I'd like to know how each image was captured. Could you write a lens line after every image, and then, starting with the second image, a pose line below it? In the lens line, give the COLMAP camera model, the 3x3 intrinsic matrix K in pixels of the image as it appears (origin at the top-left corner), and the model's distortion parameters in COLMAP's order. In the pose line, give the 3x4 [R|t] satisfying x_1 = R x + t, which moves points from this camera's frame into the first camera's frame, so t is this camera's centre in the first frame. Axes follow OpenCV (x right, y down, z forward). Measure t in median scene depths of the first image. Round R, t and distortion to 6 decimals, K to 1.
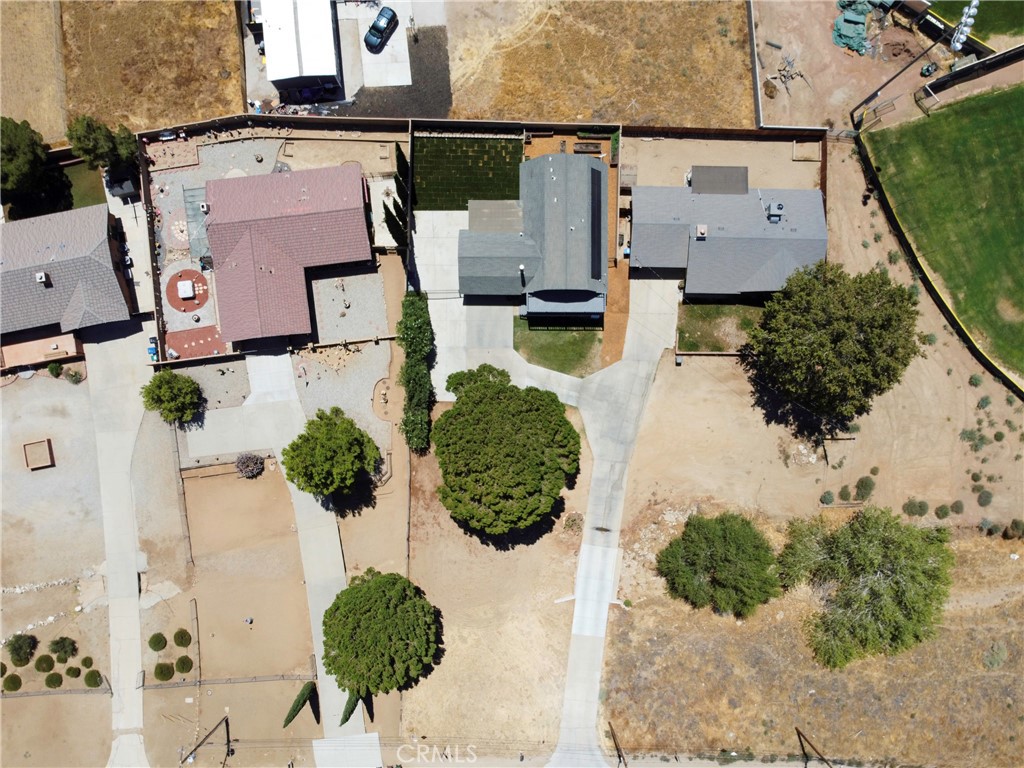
lens RADIAL K [[780.5, 0, 512.0], [0, 780.5, 384.0], [0, 0, 1]] dist [0.001973, -0.007703]
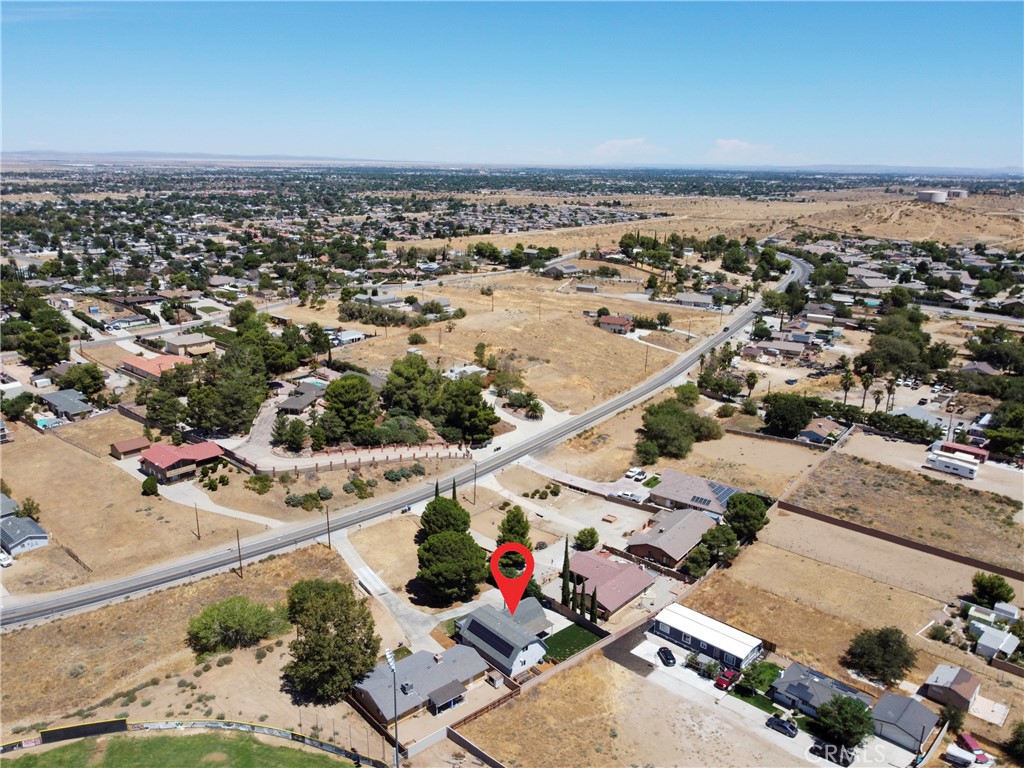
lens RADIAL K [[780.5, 0, 512.0], [0, 780.5, 384.0], [0, 0, 1]] dist [0.001973, -0.007703]
pose [[-0.743001, 0.156473, -0.650742, 1.046079], [-0.669028, -0.200836, 0.715588, -1.285161], [-0.018722, 0.967048, 0.253907, 0.030780]]
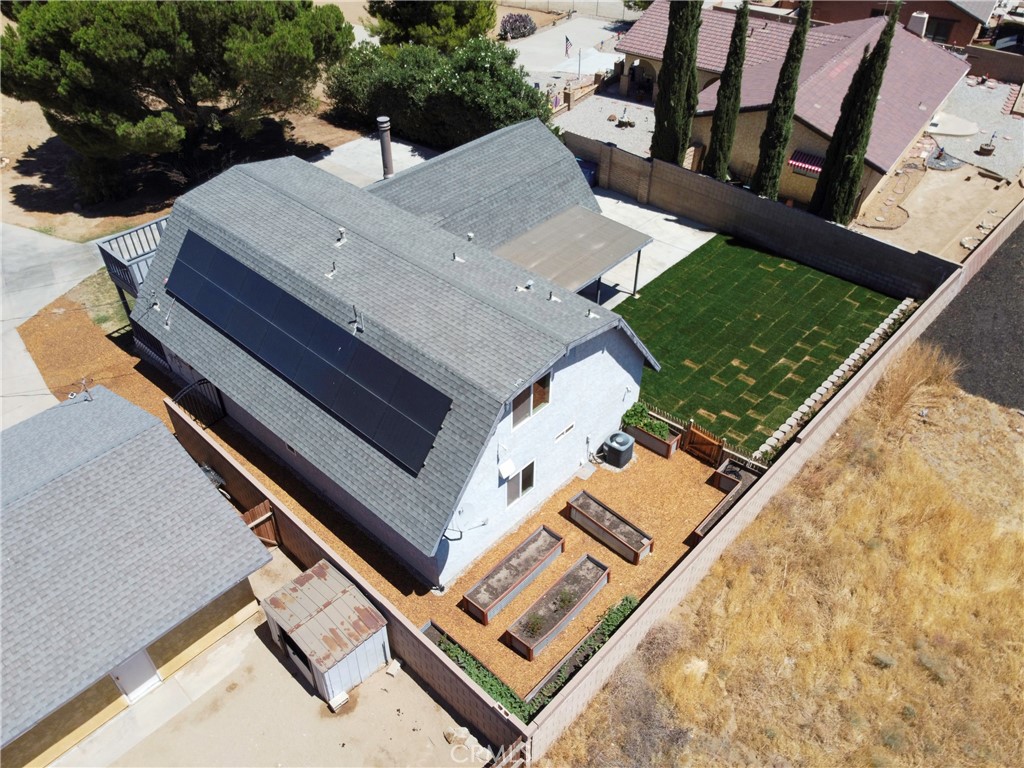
lens RADIAL K [[780.5, 0, 512.0], [0, 780.5, 384.0], [0, 0, 1]] dist [0.001973, -0.007703]
pose [[-0.673327, 0.460819, -0.578166, 0.205086], [-0.739293, -0.428916, 0.519112, -0.381774], [-0.008768, 0.776966, 0.629481, 0.812953]]
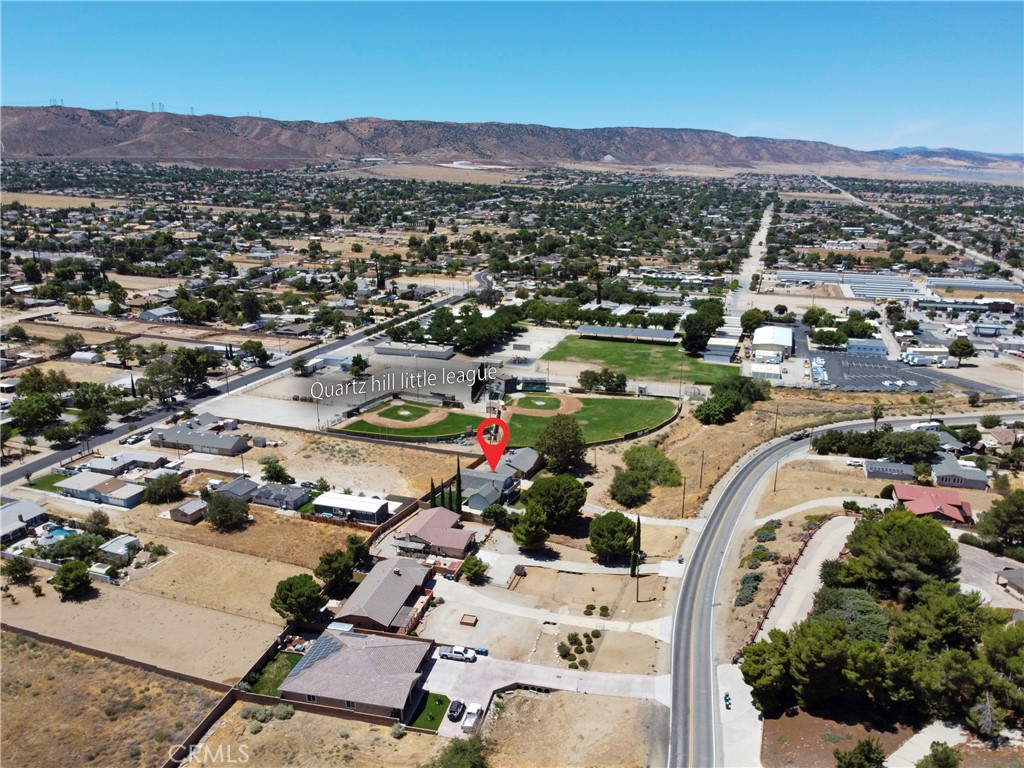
lens RADIAL K [[780.5, 0, 512.0], [0, 780.5, 384.0], [0, 0, 1]] dist [0.001973, -0.007703]
pose [[0.407187, -0.260055, 0.875540, -2.007213], [0.913320, 0.123083, -0.388199, 0.817354], [-0.006811, 0.957717, 0.287631, -0.053245]]
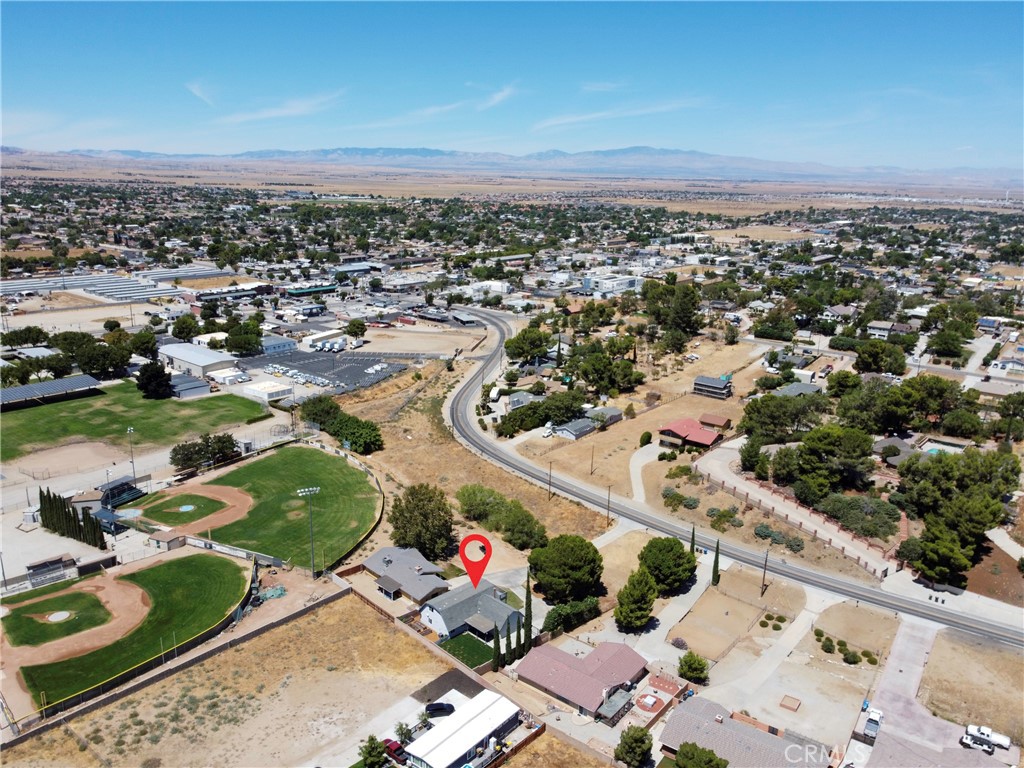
lens RADIAL K [[780.5, 0, 512.0], [0, 780.5, 384.0], [0, 0, 1]] dist [0.001973, -0.007703]
pose [[-0.706795, -0.221541, 0.671834, -1.112343], [0.705753, -0.155695, 0.691138, -1.272374], [-0.048514, 0.962641, 0.266398, -0.001399]]
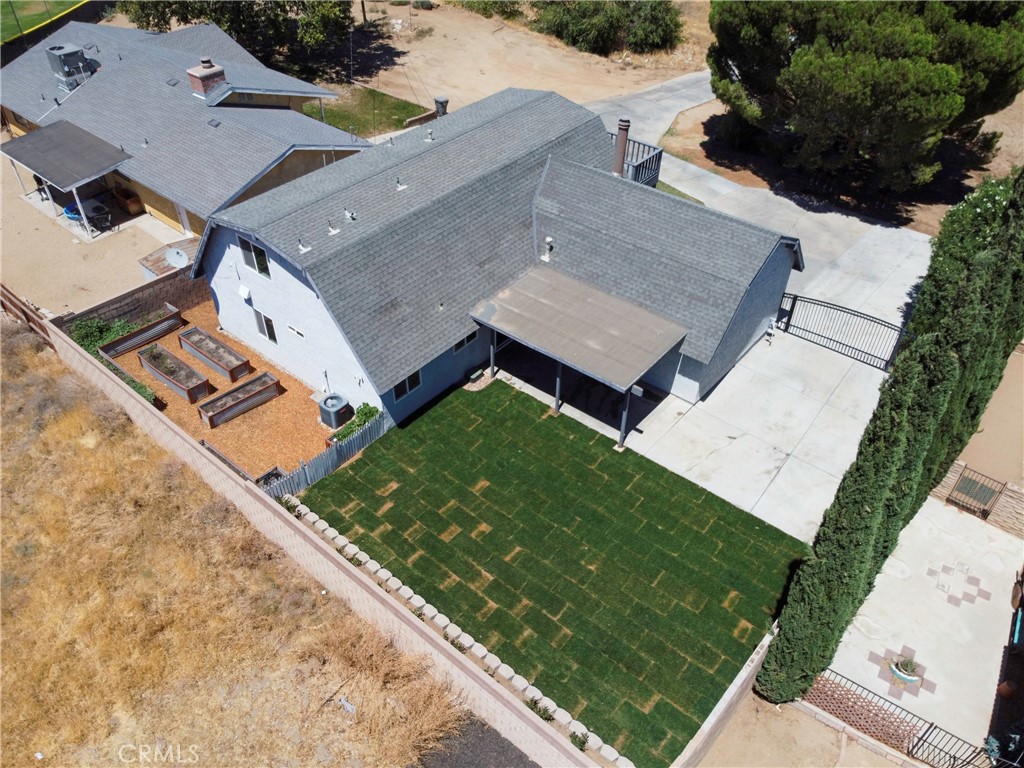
lens RADIAL K [[780.5, 0, 512.0], [0, 780.5, 384.0], [0, 0, 1]] dist [0.001973, -0.007703]
pose [[-0.771696, -0.432242, 0.466533, -0.142333], [0.635214, -0.487552, 0.598996, -0.401769], [-0.031452, 0.758591, 0.650808, 0.807572]]
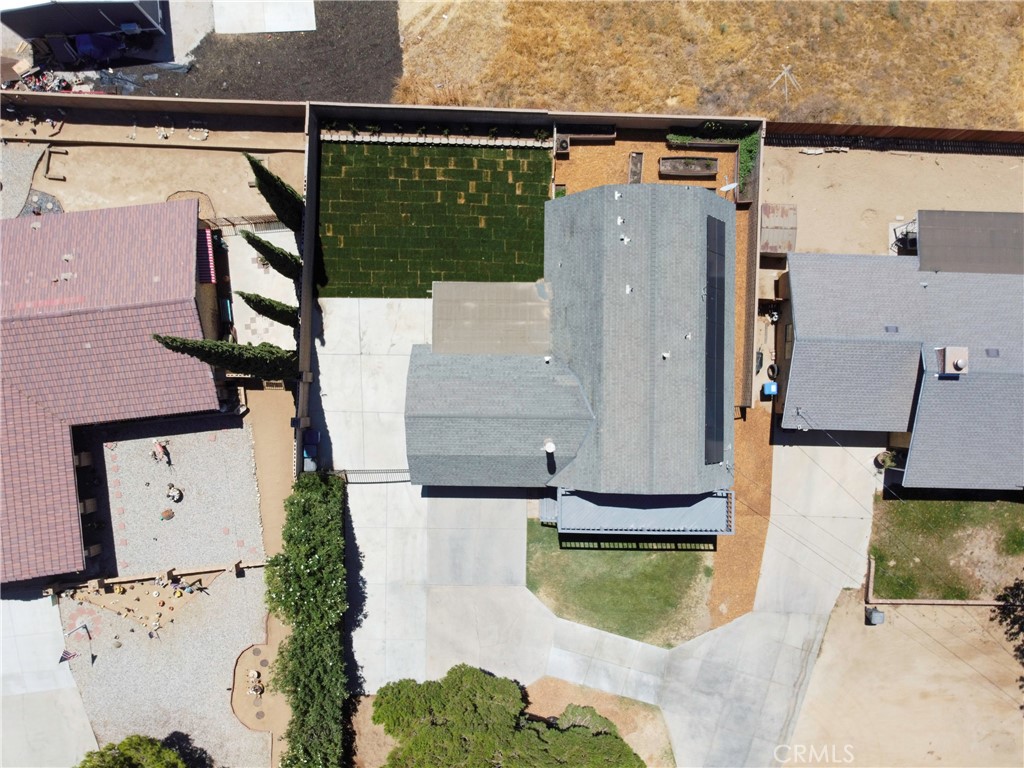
lens RADIAL K [[780.5, 0, 512.0], [0, 780.5, 384.0], [0, 0, 1]] dist [0.001973, -0.007703]
pose [[0.999944, 0.010022, -0.003303, -0.006835], [-0.010012, 0.999945, 0.003027, -0.172194], [0.003333, -0.002994, 0.999990, 0.527216]]
